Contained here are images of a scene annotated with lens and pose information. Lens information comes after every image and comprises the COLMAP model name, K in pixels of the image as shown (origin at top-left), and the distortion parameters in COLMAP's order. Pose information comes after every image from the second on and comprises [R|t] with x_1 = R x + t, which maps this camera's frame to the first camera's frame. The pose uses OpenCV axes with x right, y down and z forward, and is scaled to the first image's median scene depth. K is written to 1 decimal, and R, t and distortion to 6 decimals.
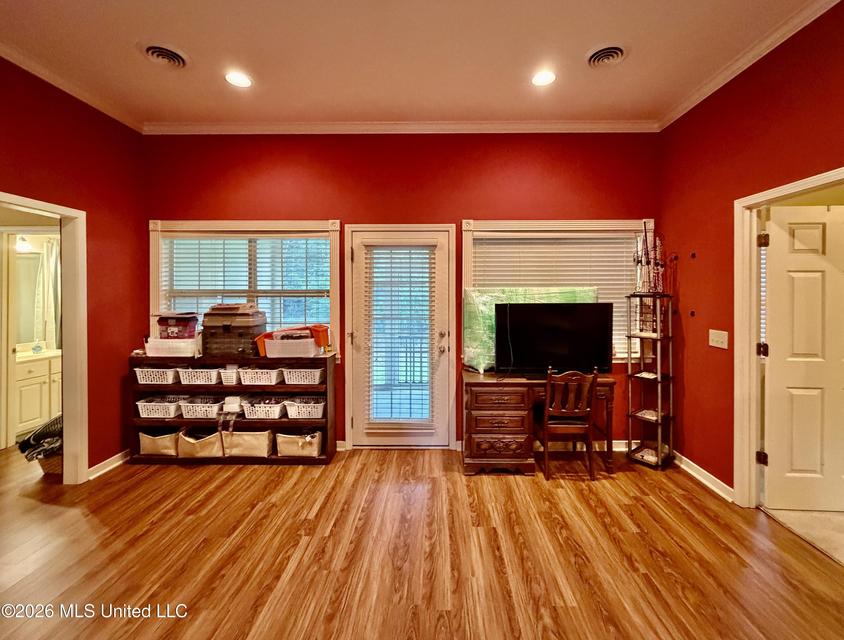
lens RADIAL K [[359.7, 0, 436.8], [0, 359.7, 293.7], [0, 0, 1]] dist [-0.000493, 0.000031]
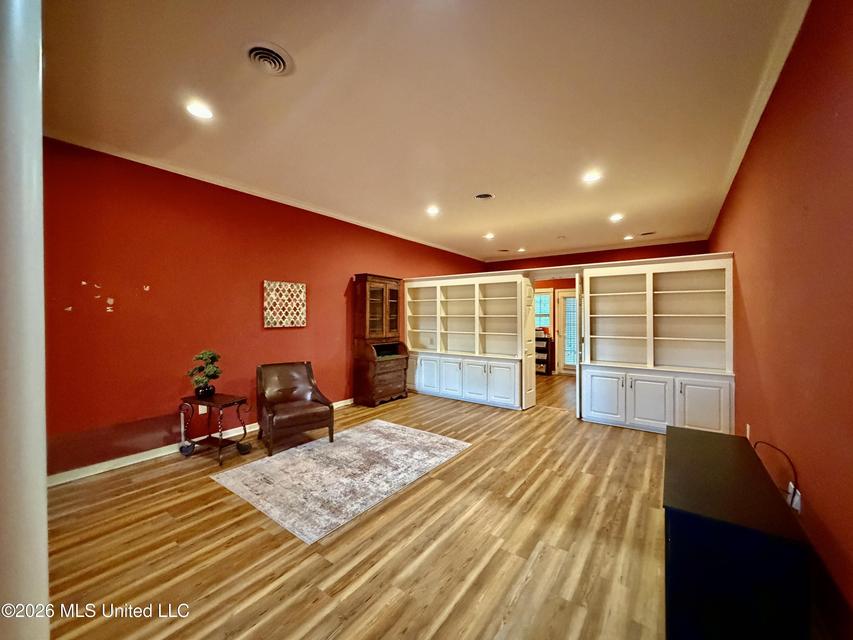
lens RADIAL K [[343.1, 0, 426.5], [0, 343.1, 320.0], [0, 0, 1]] dist [0.000226, 0.000048]
pose [[0.810969, 0.004344, -0.585074, 0.496809], [0.000052, 0.999972, 0.007498, 0.014839], [0.585090, -0.006111, 0.810946, -1.755198]]
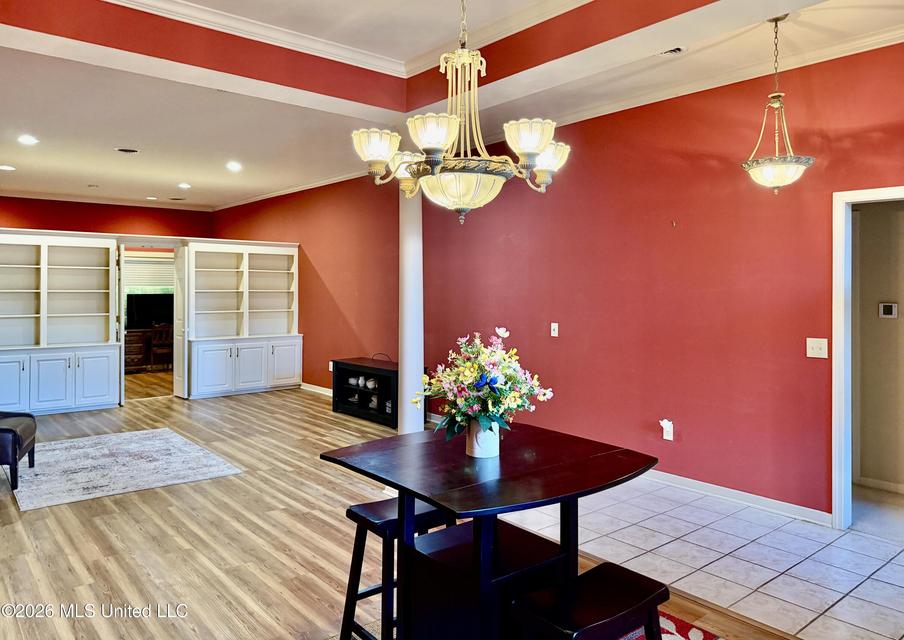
lens RADIAL K [[645.5, 0, 451.8], [0, 645.5, 288.8], [0, 0, 1]] dist [0.003289, 0.001562]
pose [[0.765145, 0.000535, 0.643858, -0.778563], [0.002032, 0.999993, -0.003245, 0.010544], [-0.643855, 0.003792, 0.765138, -2.980630]]
